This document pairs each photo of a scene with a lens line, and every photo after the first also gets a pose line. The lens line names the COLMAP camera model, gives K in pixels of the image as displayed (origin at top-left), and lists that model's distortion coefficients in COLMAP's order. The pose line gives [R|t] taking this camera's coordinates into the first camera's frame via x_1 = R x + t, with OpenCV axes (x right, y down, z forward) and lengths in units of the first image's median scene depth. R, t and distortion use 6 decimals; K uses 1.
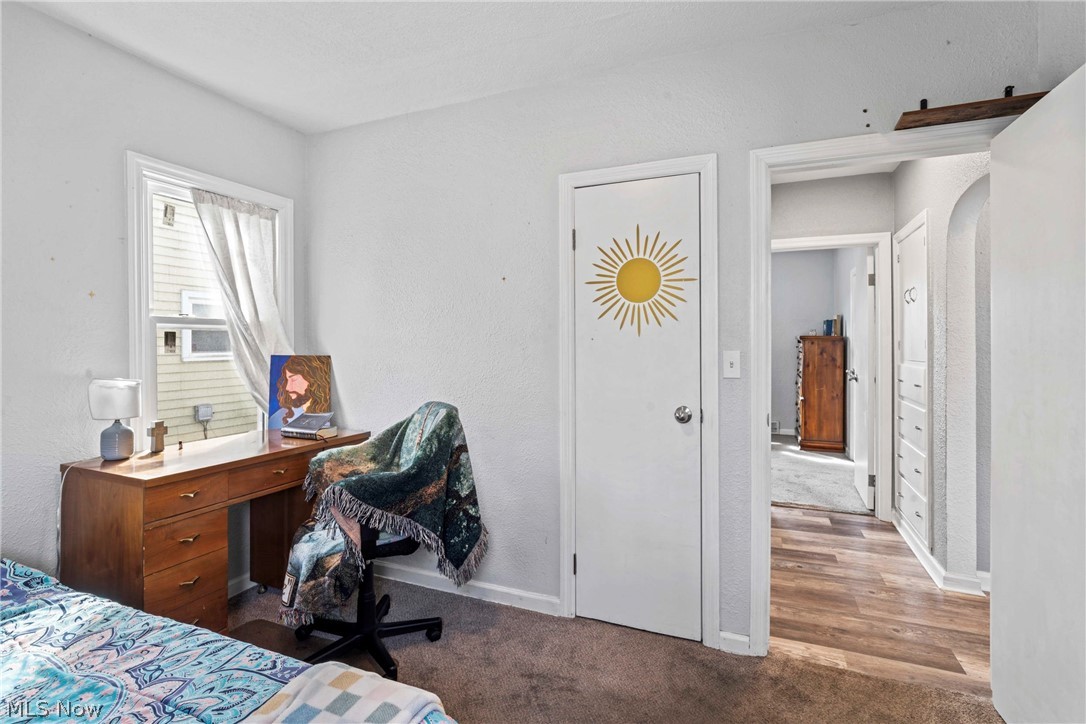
lens RADIAL K [[500.6, 0, 554.7], [0, 500.6, 345.0], [0, 0, 1]] dist [-0.003365, 0.003584]
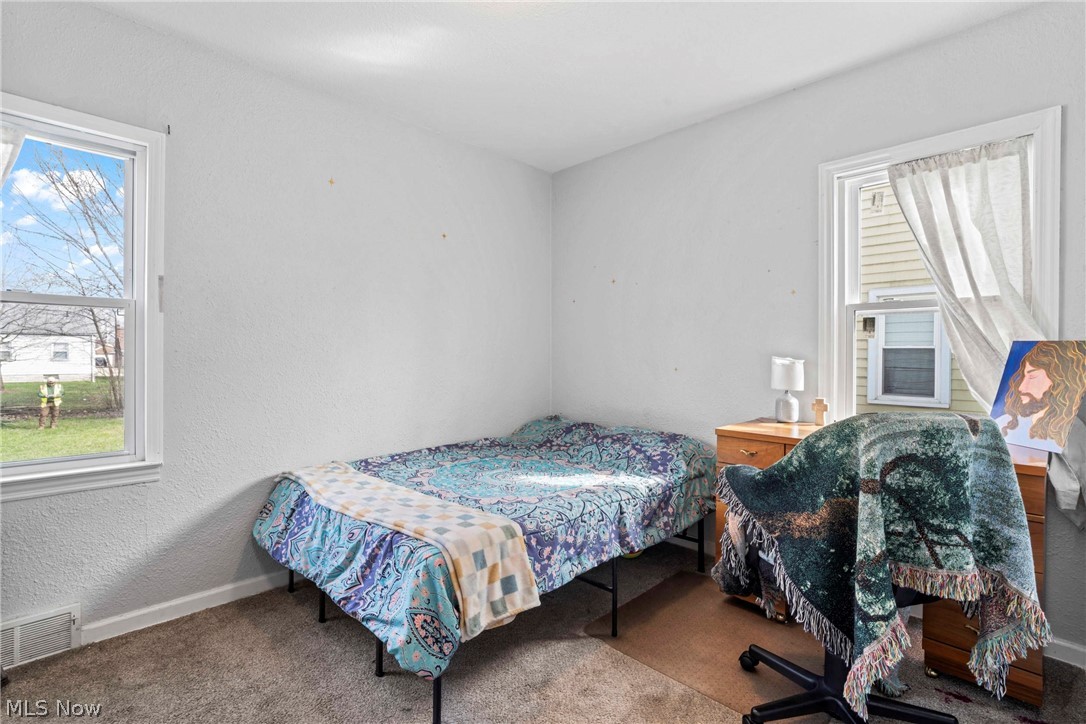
lens RADIAL K [[500.6, 0, 541.3], [0, 500.6, 355.3], [0, 0, 1]] dist [-0.003365, 0.003584]
pose [[-0.367864, 0.007538, -0.929849, 0.414226], [-0.005216, 0.999935, 0.010170, 0.042506], [0.929865, 0.008591, -0.367801, 0.717606]]
